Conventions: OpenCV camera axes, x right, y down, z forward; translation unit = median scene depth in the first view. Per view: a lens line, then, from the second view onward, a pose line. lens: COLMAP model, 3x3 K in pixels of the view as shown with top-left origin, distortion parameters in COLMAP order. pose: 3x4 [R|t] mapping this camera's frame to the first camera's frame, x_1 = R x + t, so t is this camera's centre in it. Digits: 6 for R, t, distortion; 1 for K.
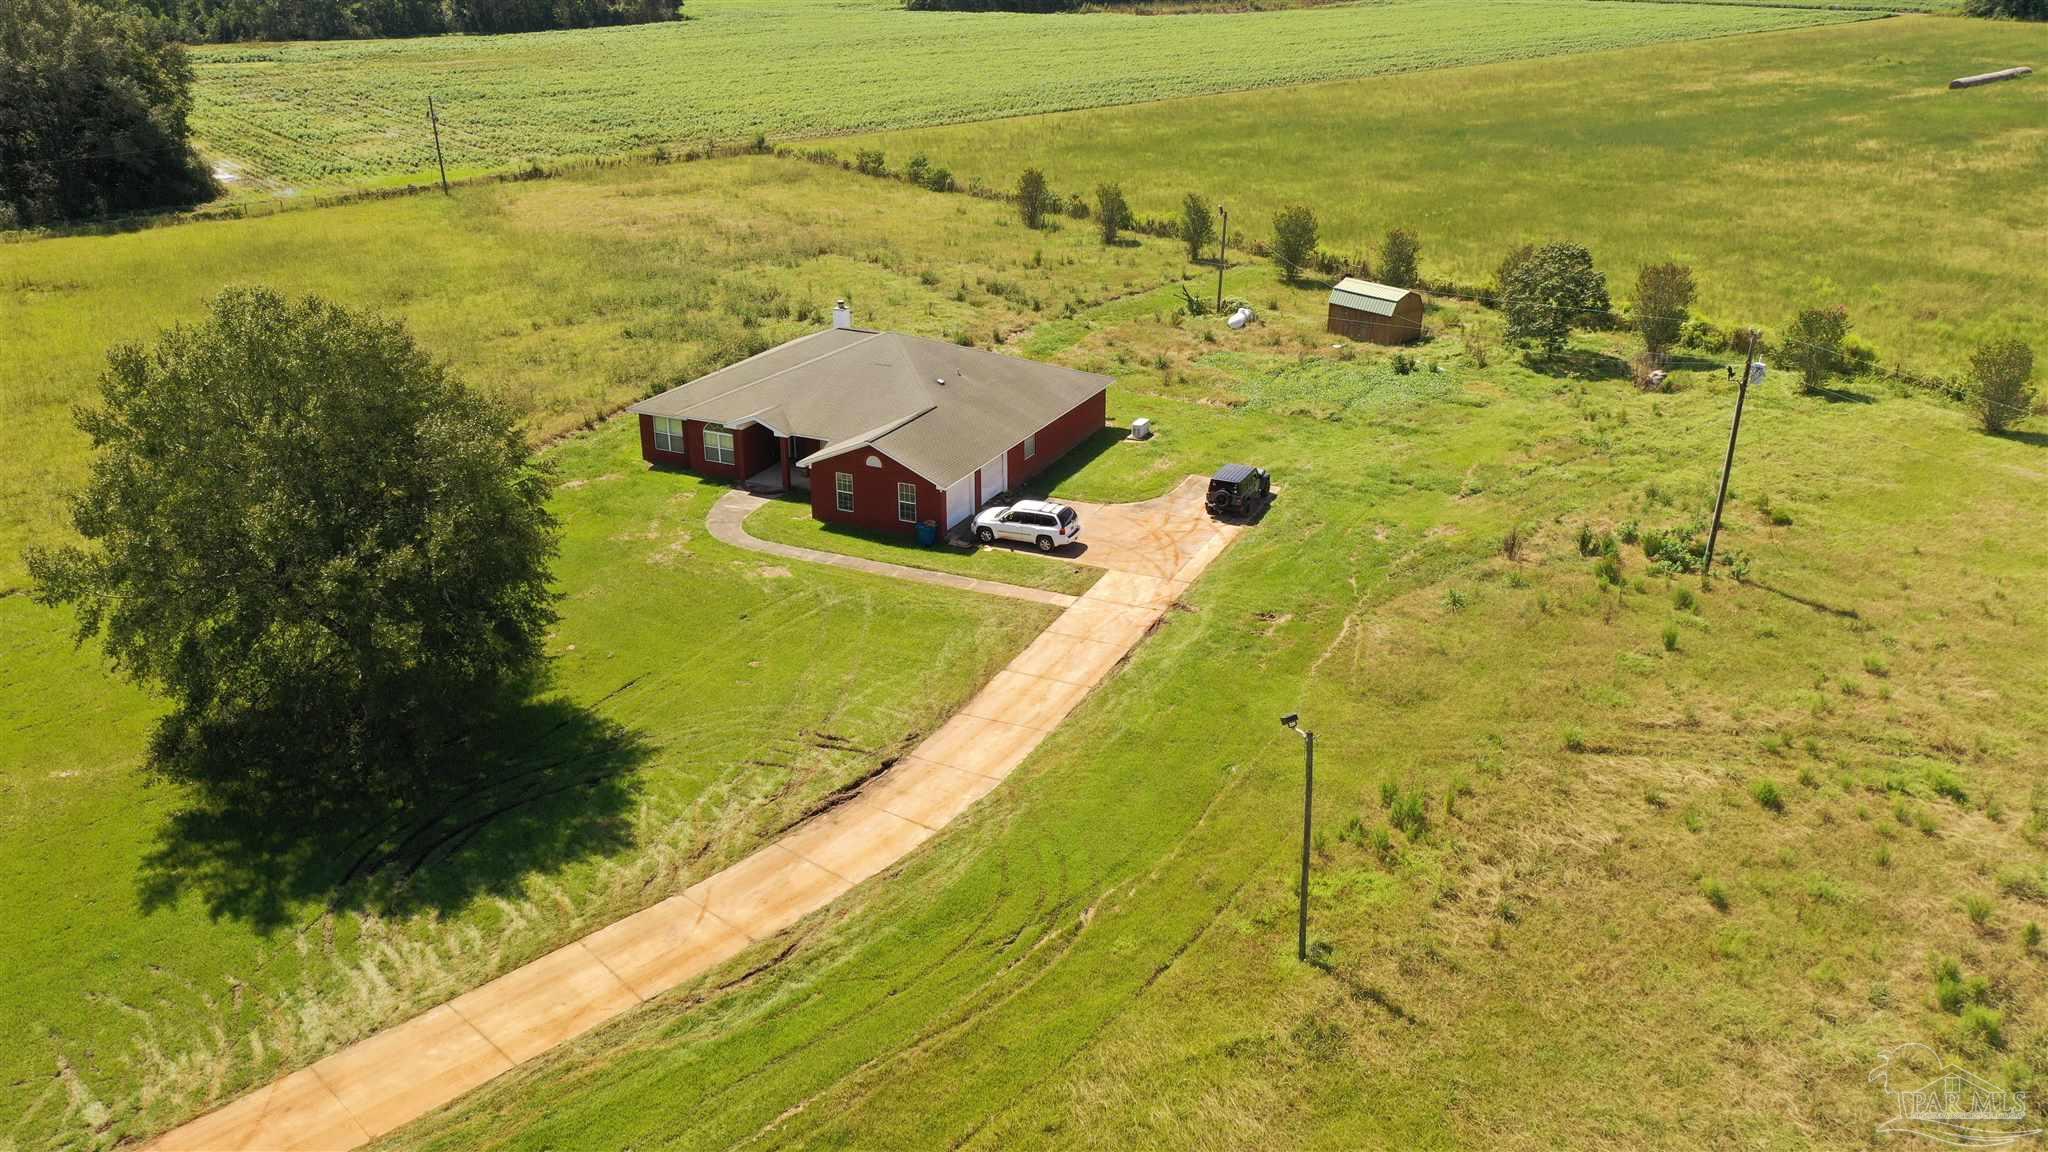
lens RADIAL K [[1622.2, 0, 1031.9], [0, 1622.2, 576.4], [0, 0, 1]] dist [0.014373, 0.007354]
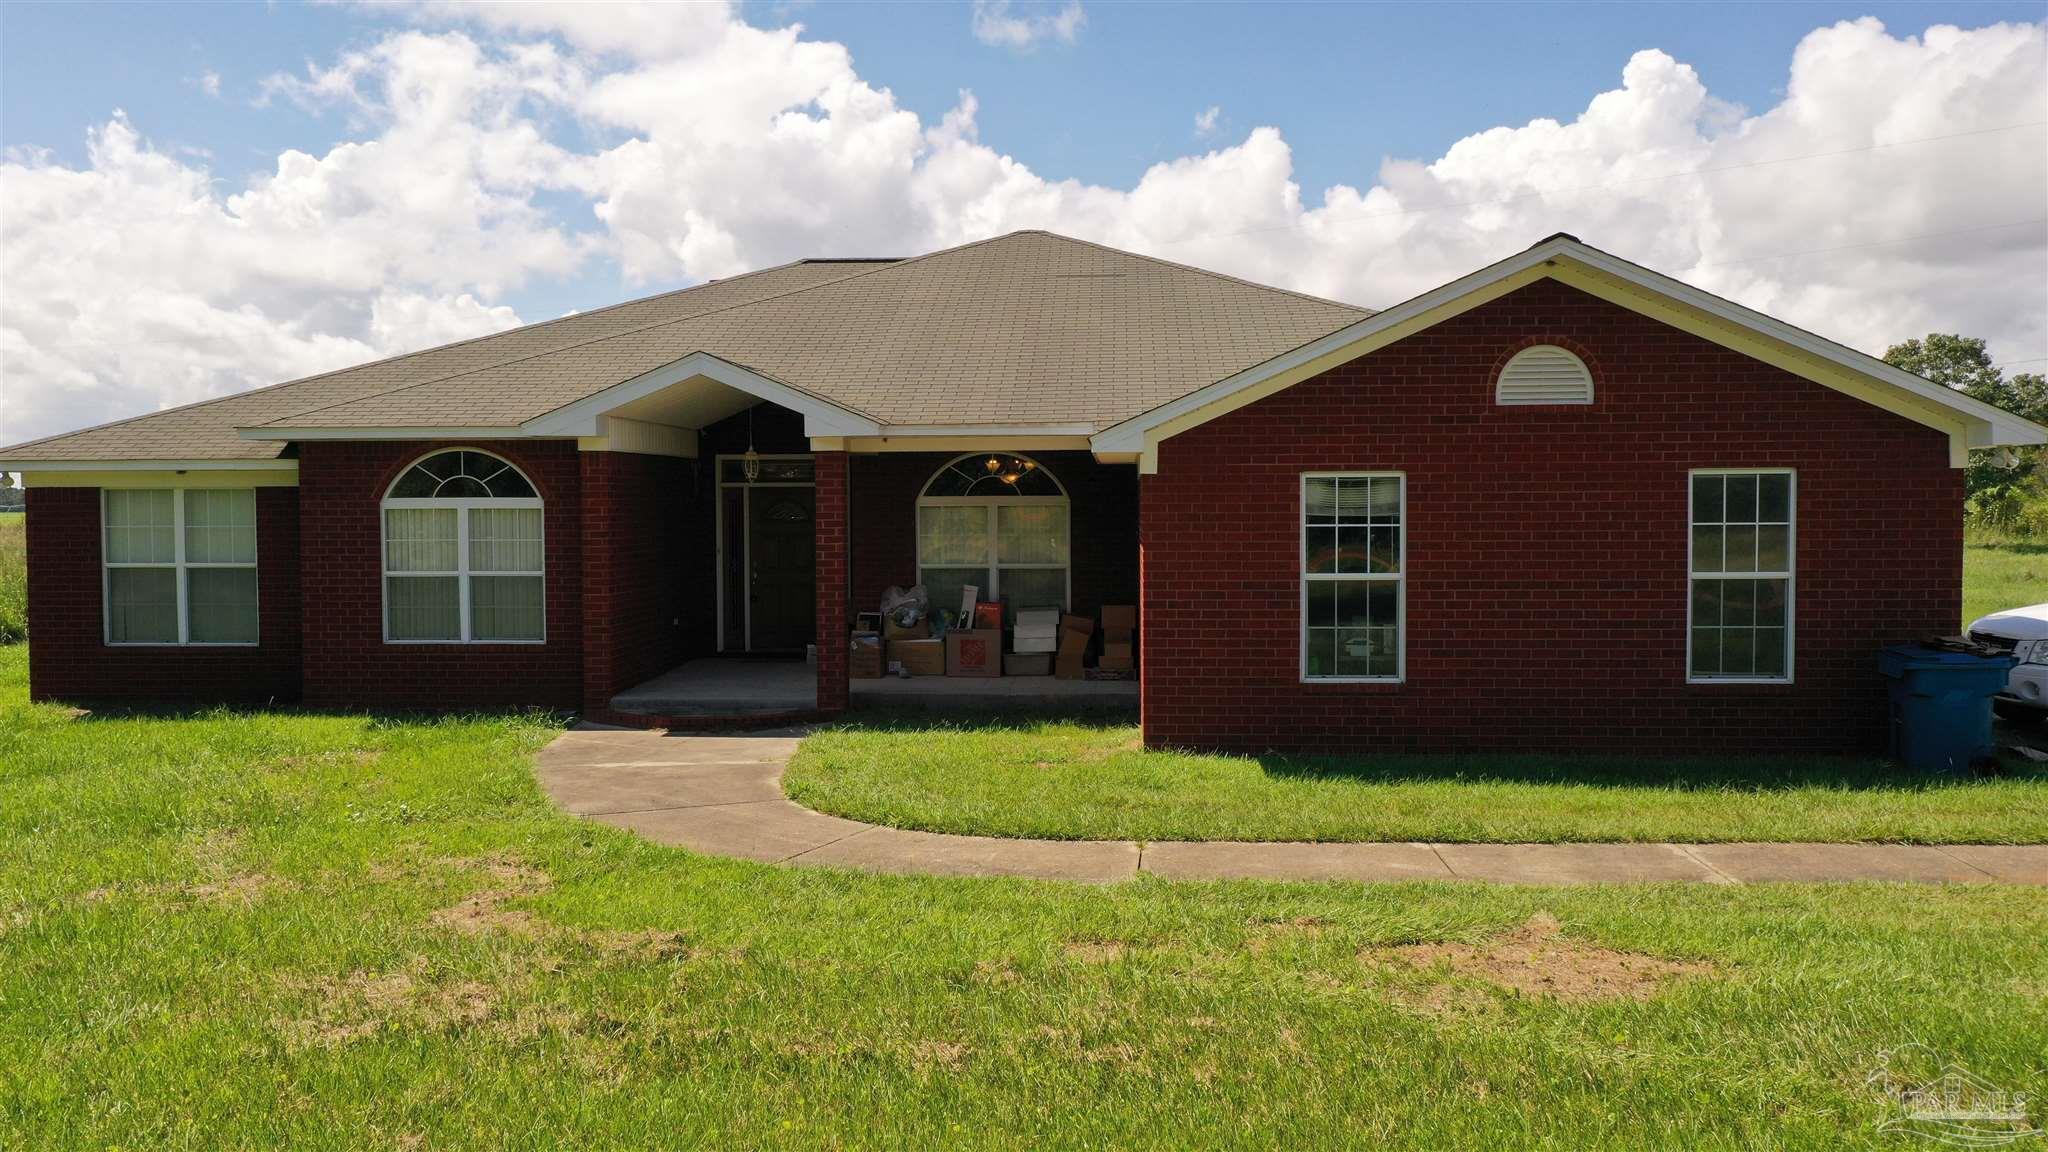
lens RADIAL K [[1622.2, 0, 1031.9], [0, 1622.2, 576.4], [0, 0, 1]] dist [0.014373, 0.007354]
pose [[0.925998, -0.019124, 0.377043, -0.212949], [0.148092, 0.937070, -0.316179, 0.002128], [-0.347269, 0.348618, 0.870557, 0.815732]]
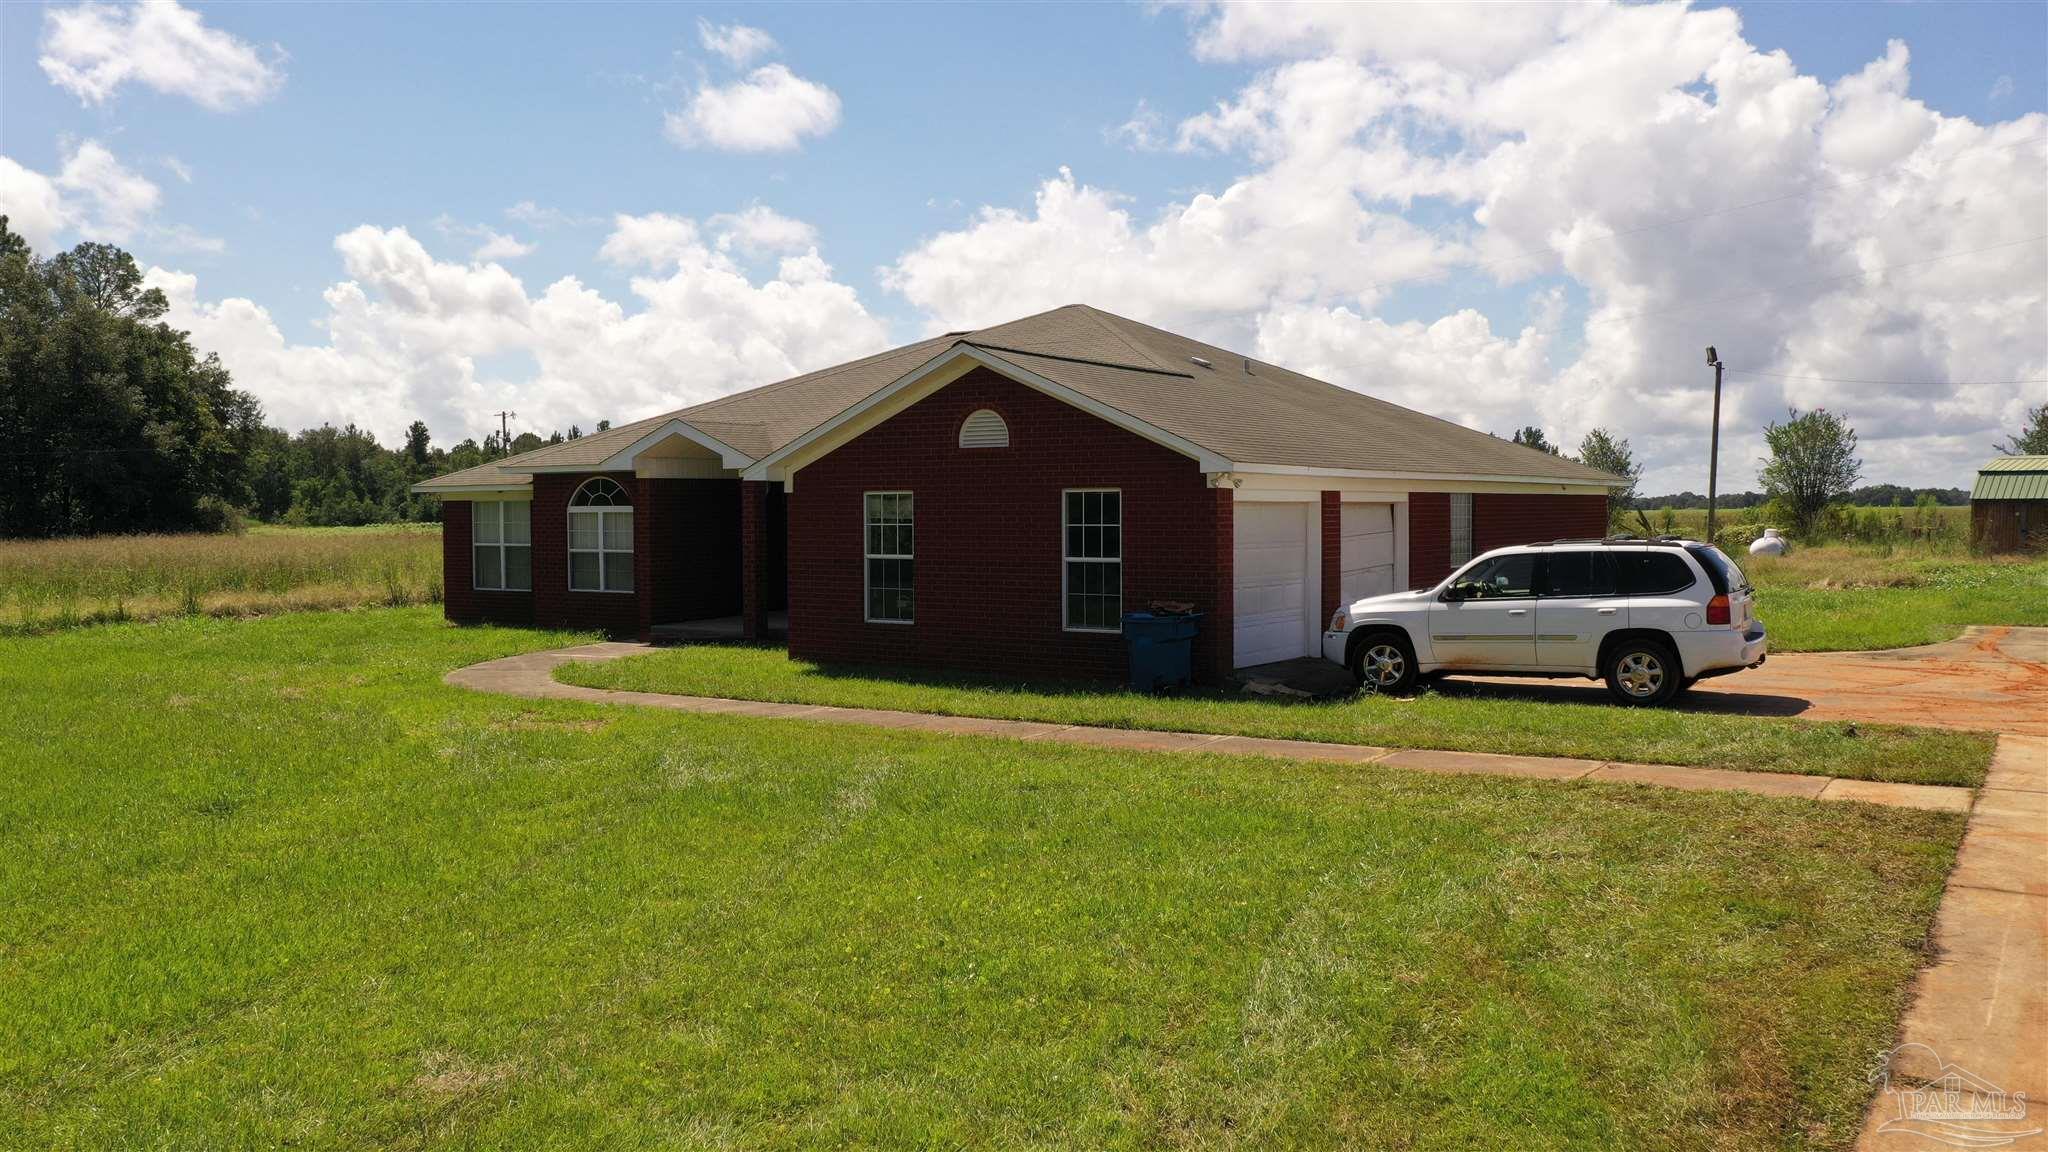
lens RADIAL K [[1618.4, 0, 1051.6], [0, 1618.4, 570.0], [0, 0, 1]] dist [0.031860, 0.003298]
pose [[0.992258, 0.001206, -0.124186, -0.046222], [-0.044689, 0.936436, -0.347980, 0.051690], [0.115873, 0.350836, 0.929240, 0.696898]]
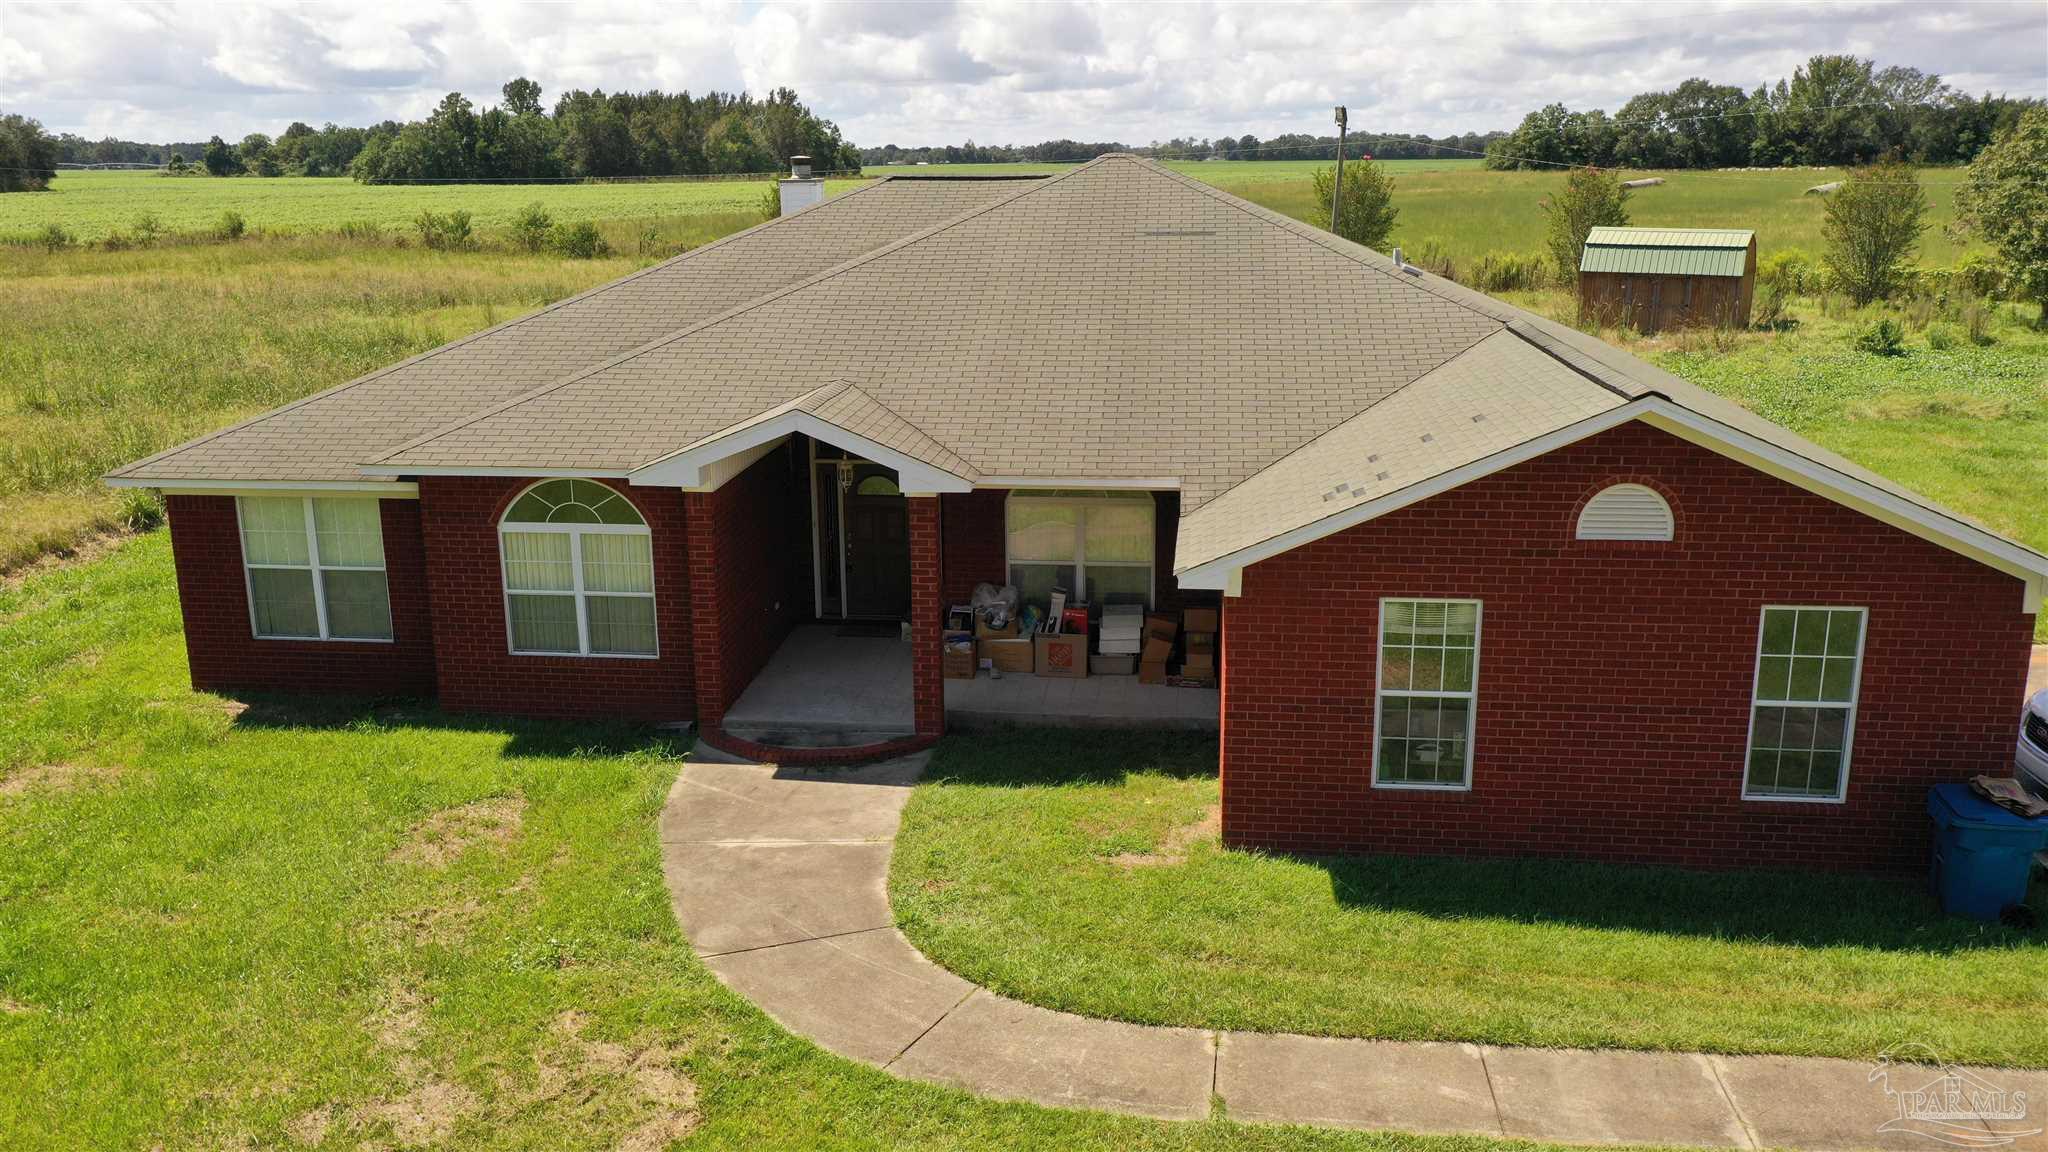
lens RADIAL K [[1626.9, 0, 1031.6], [0, 1626.9, 576.4], [0, 0, 1]] dist [0.005529, 0.013748]
pose [[0.943086, -0.087831, 0.320740, -0.214745], [0.132675, 0.983781, -0.120714, -0.046714], [-0.304936, 0.156398, 0.939443, 0.794190]]
